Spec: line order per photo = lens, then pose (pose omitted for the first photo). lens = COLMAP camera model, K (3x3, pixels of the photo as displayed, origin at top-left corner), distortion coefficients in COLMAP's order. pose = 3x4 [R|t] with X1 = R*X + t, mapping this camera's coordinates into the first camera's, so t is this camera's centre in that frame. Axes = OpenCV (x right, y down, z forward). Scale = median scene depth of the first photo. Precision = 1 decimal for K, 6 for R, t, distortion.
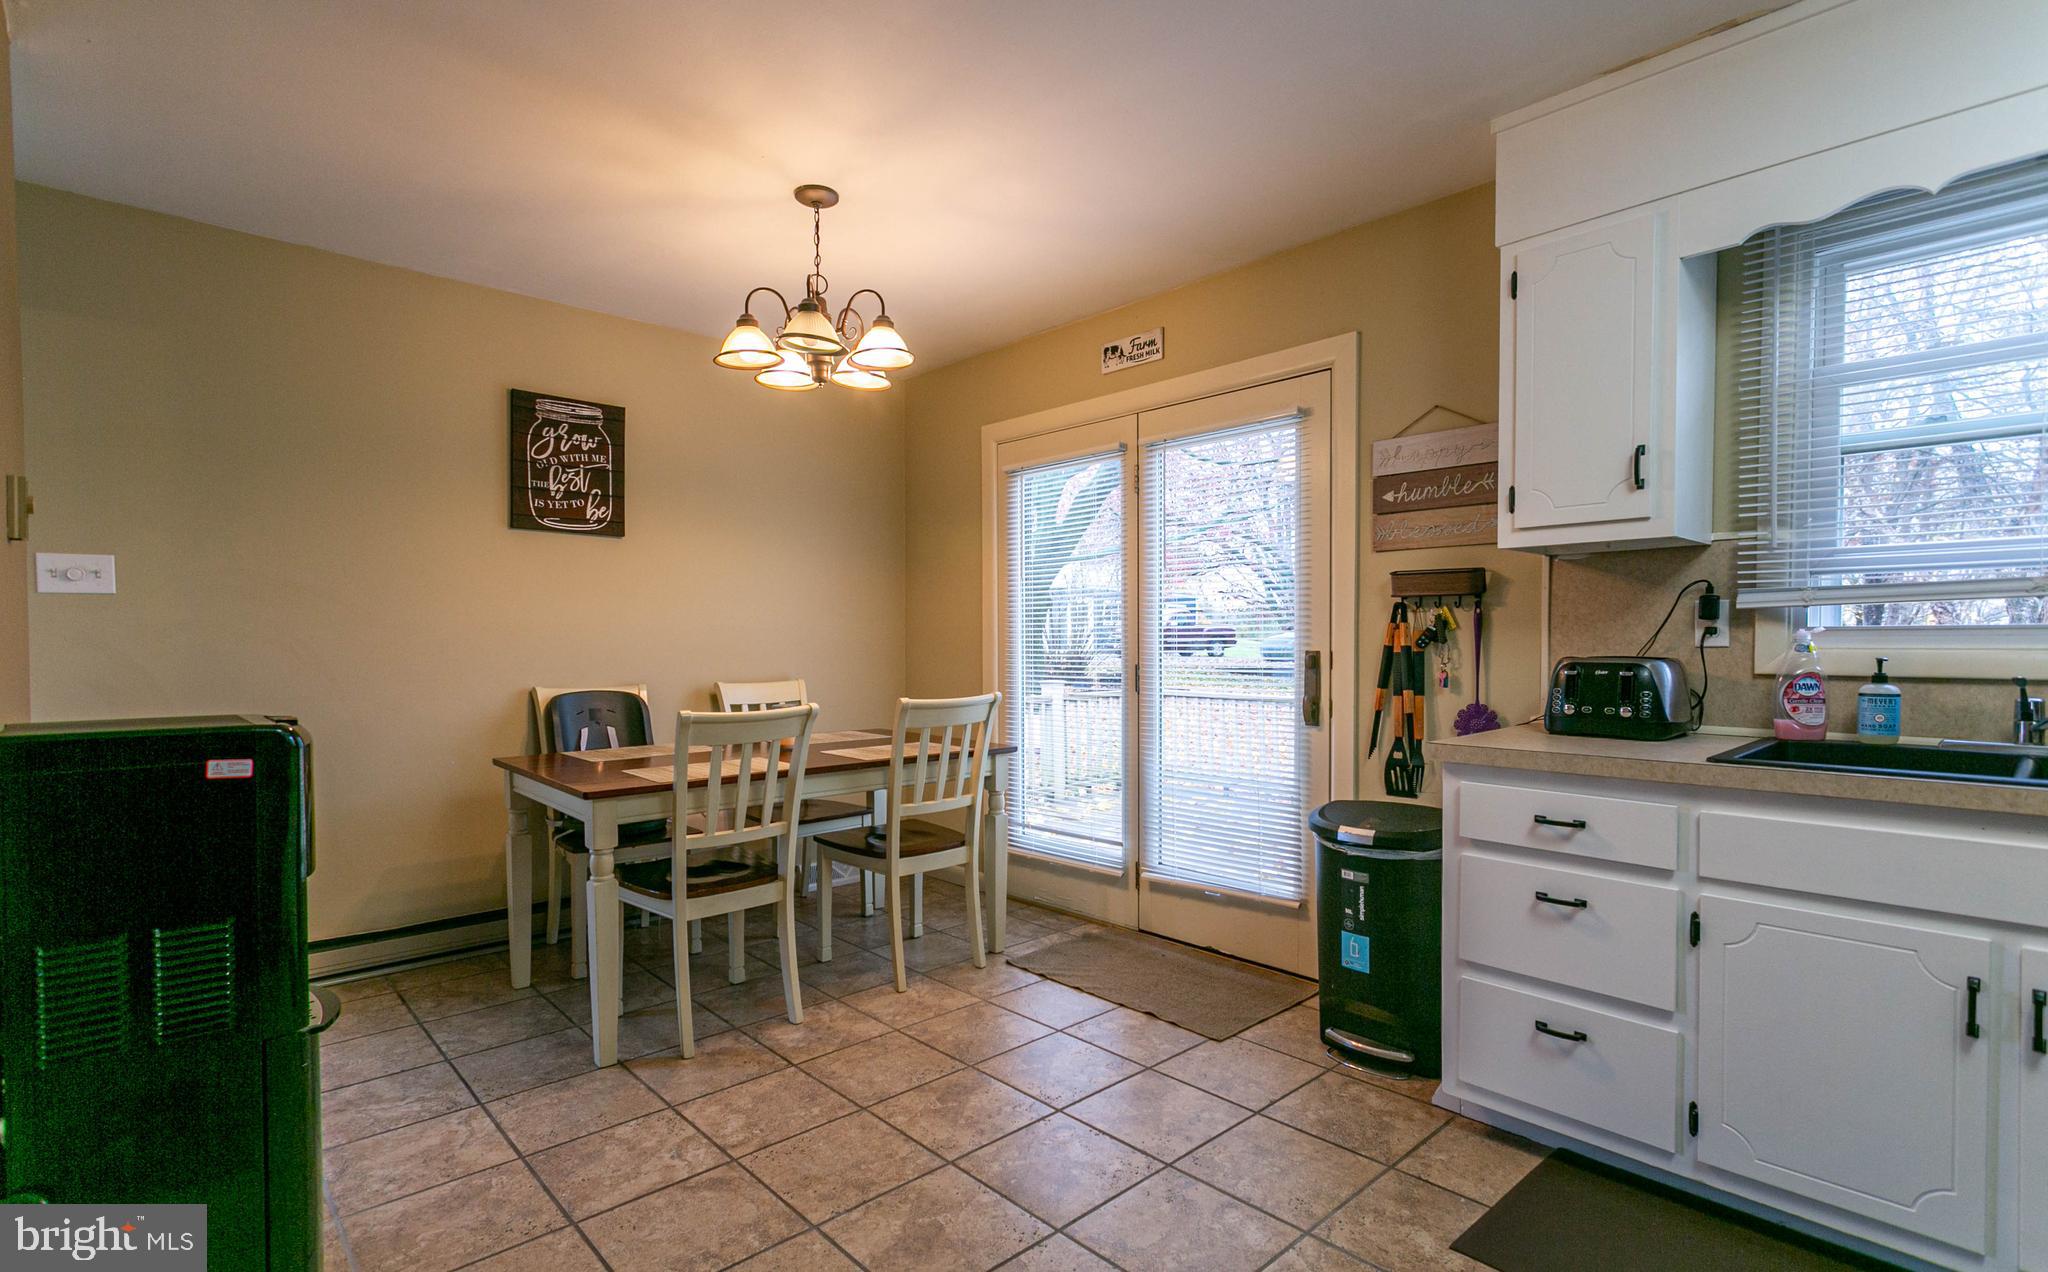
lens RADIAL K [[961.6, 0, 1020.9], [0, 961.6, 654.9], [0, 0, 1]] dist [0.009421, -0.000549]
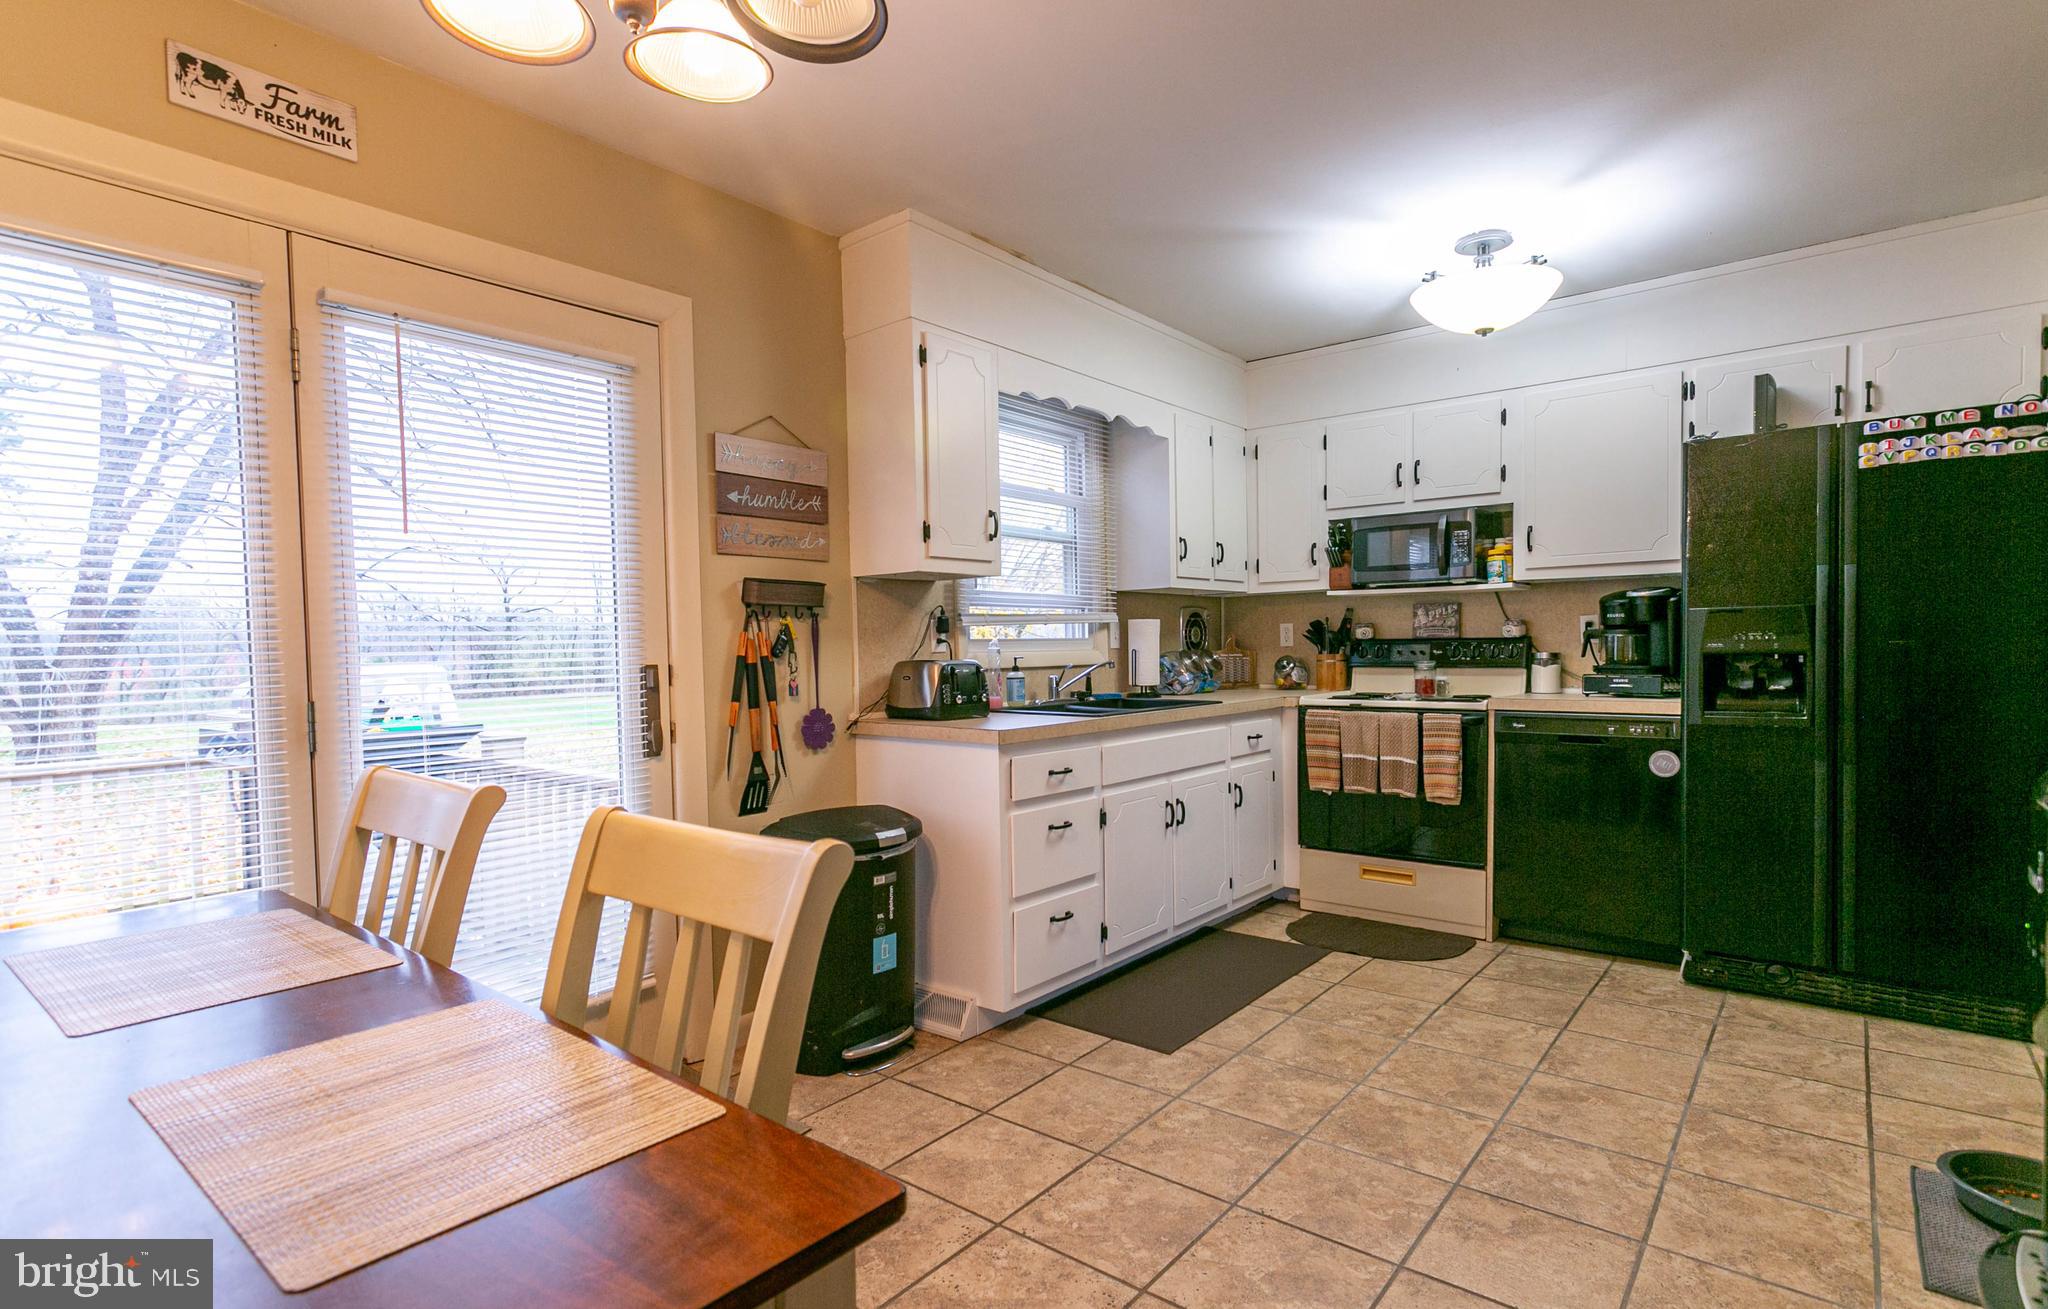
lens RADIAL K [[993.1, 0, 1064.0], [0, 993.1, 674.1], [0, 0, 1]] dist [0.003421, -0.000206]
pose [[-0.156598, -0.022600, 0.987404, -0.712568], [0.031914, 0.999100, 0.027929, -0.010431], [-0.987147, 0.035886, -0.155736, 0.962824]]
